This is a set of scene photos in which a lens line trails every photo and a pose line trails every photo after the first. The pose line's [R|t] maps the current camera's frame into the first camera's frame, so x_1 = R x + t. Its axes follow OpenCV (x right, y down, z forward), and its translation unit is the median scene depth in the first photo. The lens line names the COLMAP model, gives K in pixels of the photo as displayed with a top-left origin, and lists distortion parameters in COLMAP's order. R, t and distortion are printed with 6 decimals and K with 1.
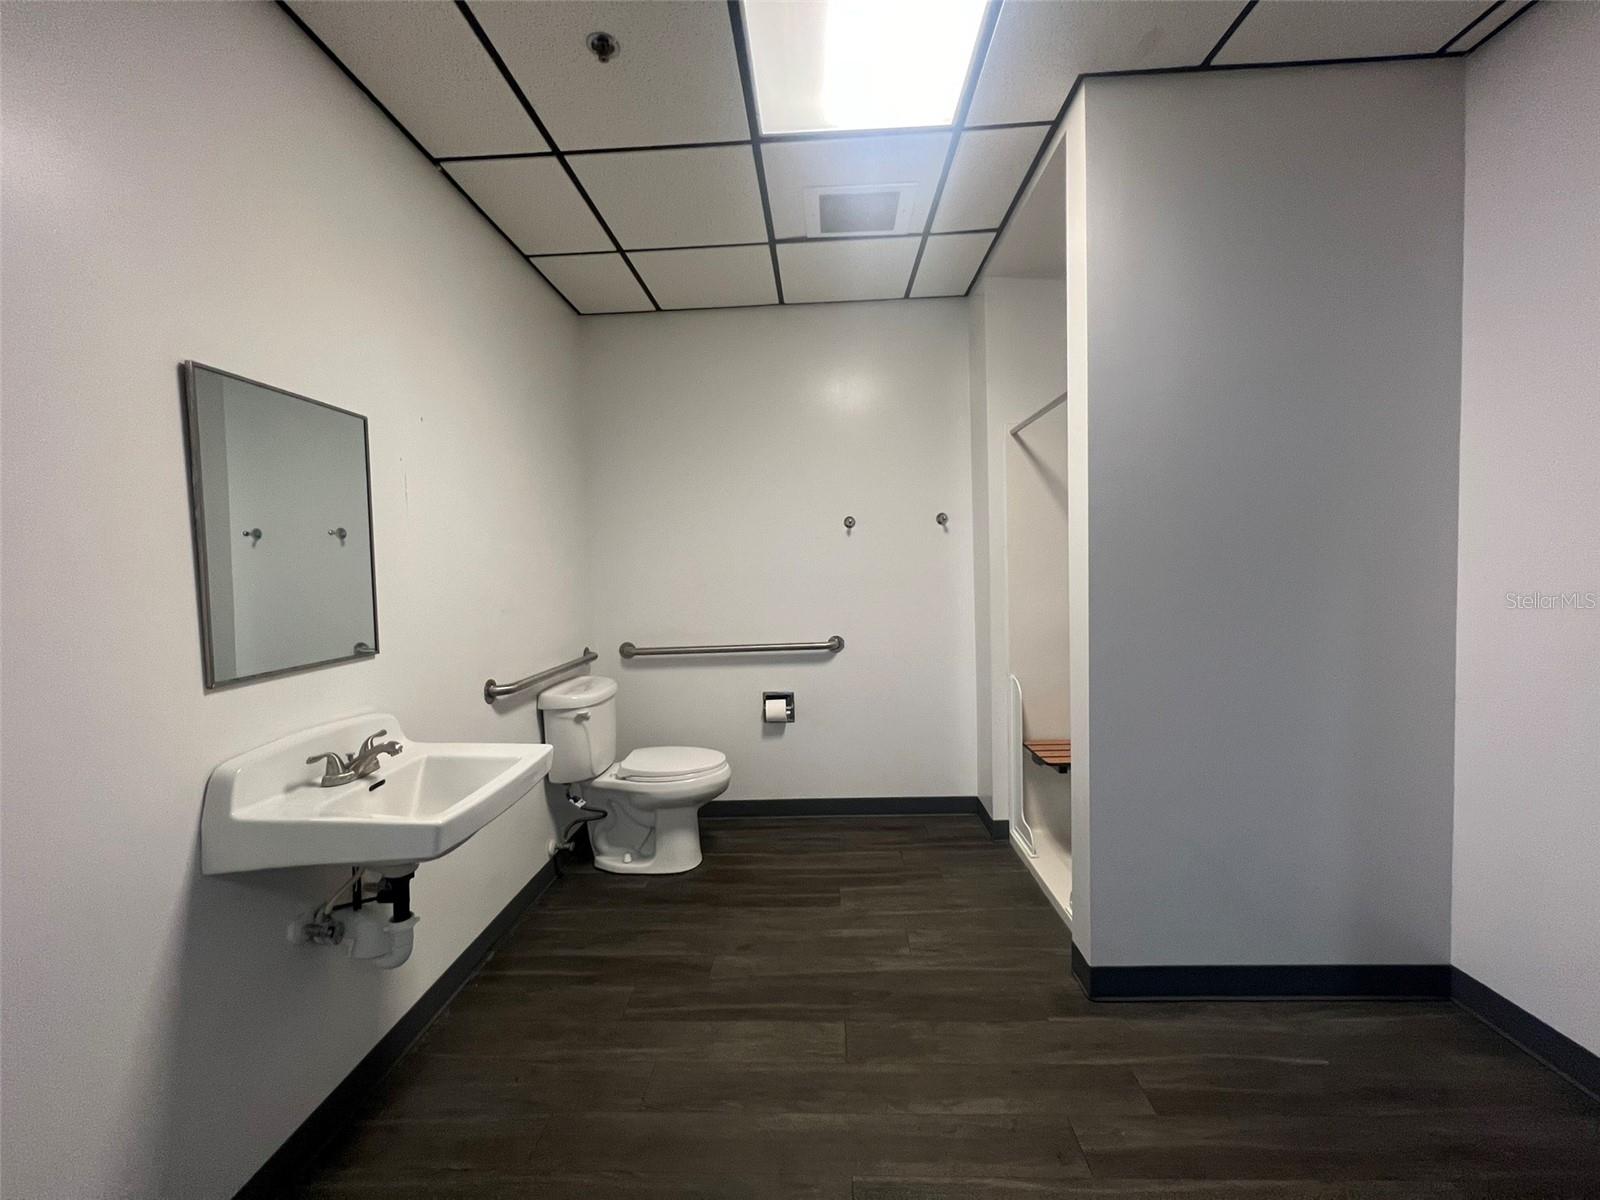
lens RADIAL K [[639.3, 0, 796.7], [0, 639.3, 594.7], [0, 0, 1]] dist [-0.000722, 0.000518]
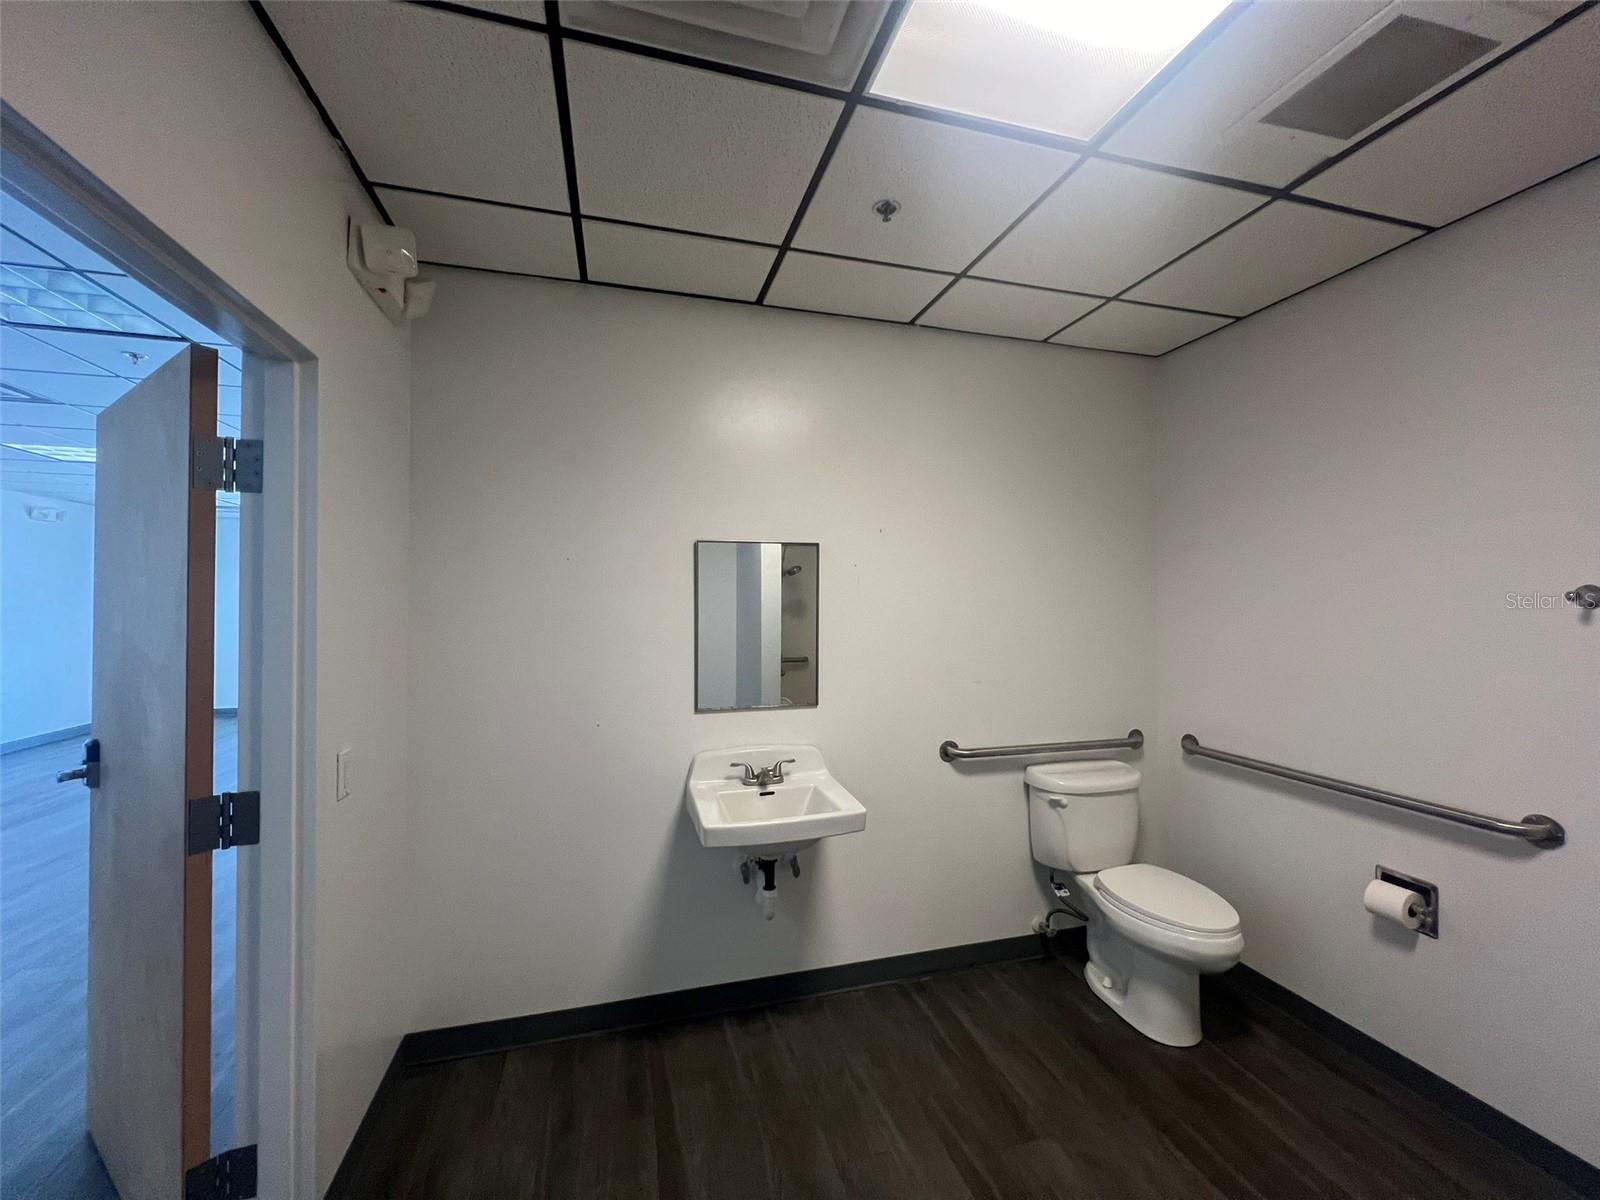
lens RADIAL K [[639.3, 0, 797.0], [0, 639.3, 599.2], [0, 0, 1]] dist [-0.000722, 0.000518]
pose [[0.307827, 0.025691, -0.951095, 0.449215], [-0.052810, 0.998556, 0.009881, -0.102389], [0.949975, 0.047185, 0.308740, 0.325435]]
